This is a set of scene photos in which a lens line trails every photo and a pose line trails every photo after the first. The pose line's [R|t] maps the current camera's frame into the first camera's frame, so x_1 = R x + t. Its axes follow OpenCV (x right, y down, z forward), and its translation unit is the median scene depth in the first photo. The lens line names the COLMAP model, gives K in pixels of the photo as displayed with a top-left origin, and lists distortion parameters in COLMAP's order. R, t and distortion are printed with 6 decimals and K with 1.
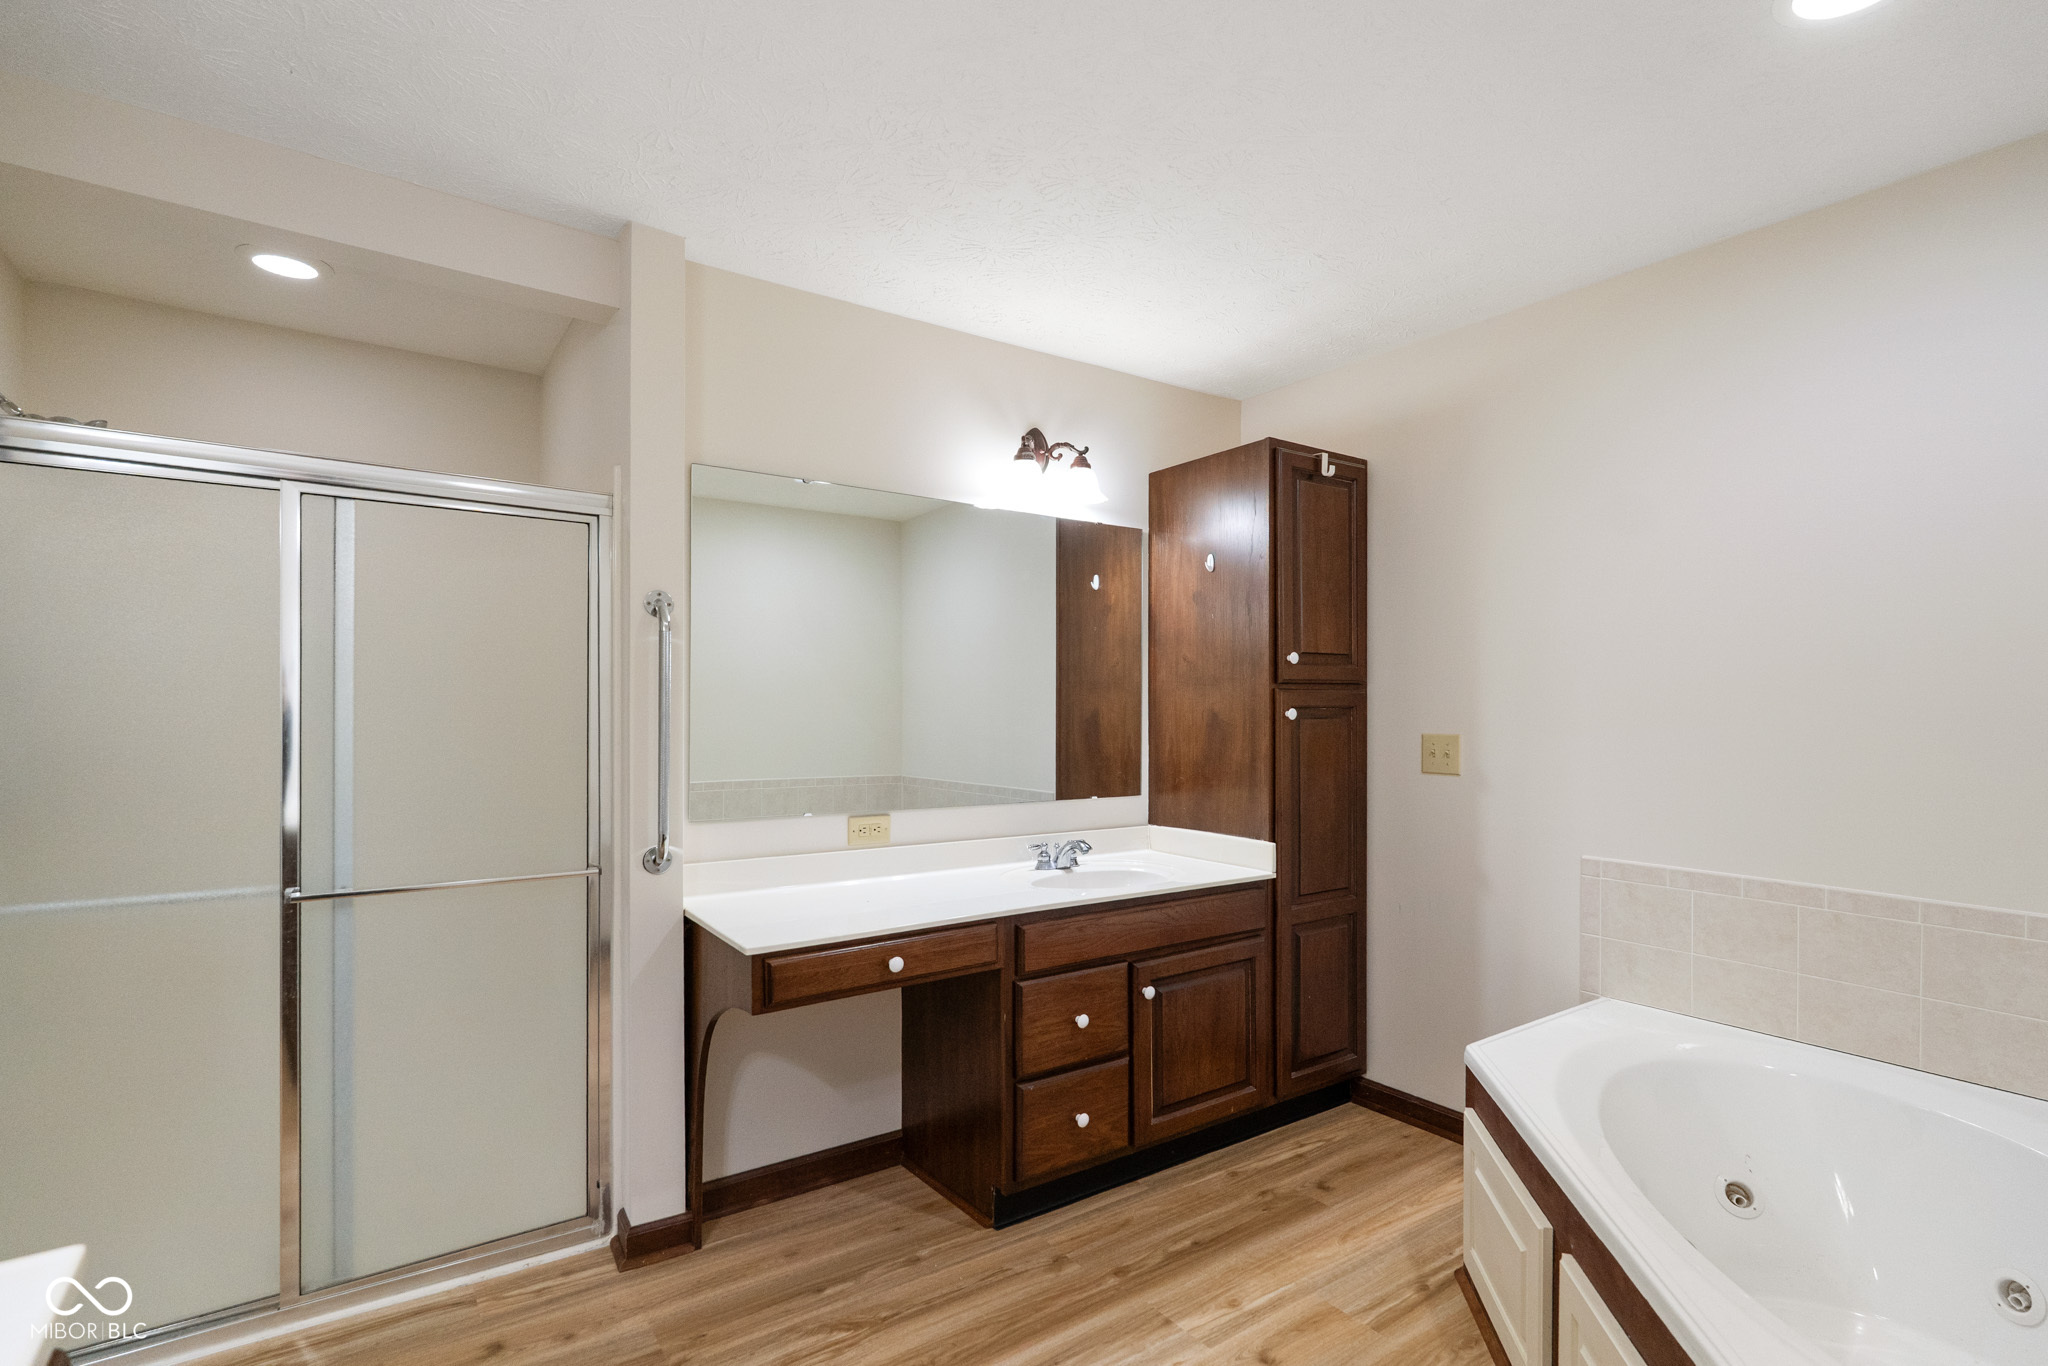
lens RADIAL K [[920.4, 0, 1022.5], [0, 920.4, 725.8], [0, 0, 1]] dist [-0.000595, -0.000023]
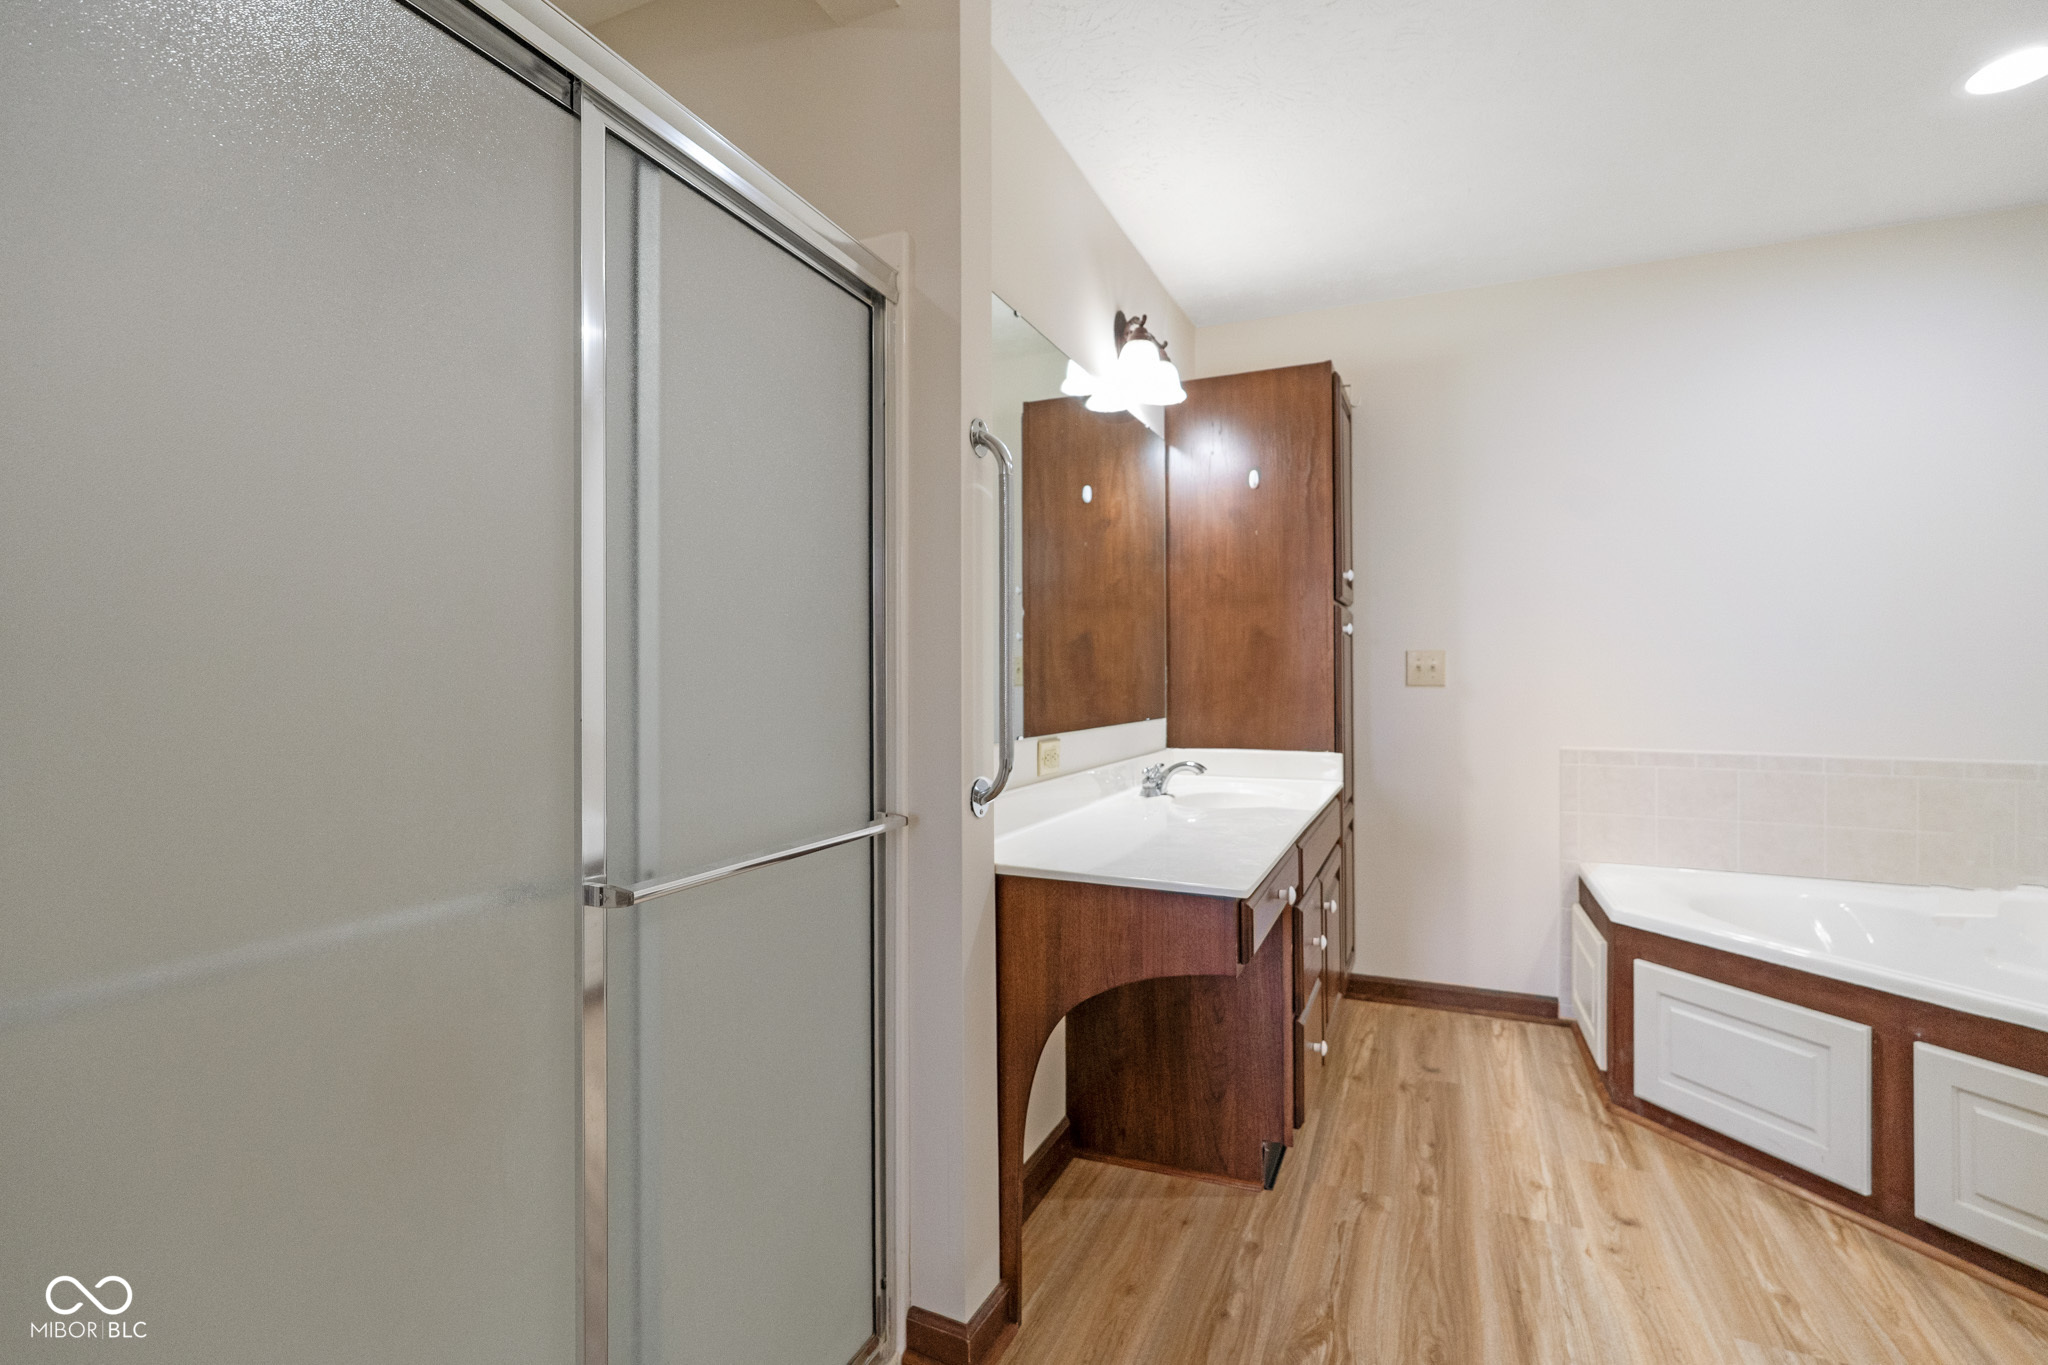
lens RADIAL K [[920.8, 0, 1026.2], [0, 920.8, 678.6], [0, 0, 1]] dist [-0.000331, -0.000084]
pose [[0.868363, -0.008006, 0.495864, -0.604382], [0.013010, 0.999893, -0.006640, 0.050859], [-0.495758, 0.012217, 0.868375, 0.304814]]
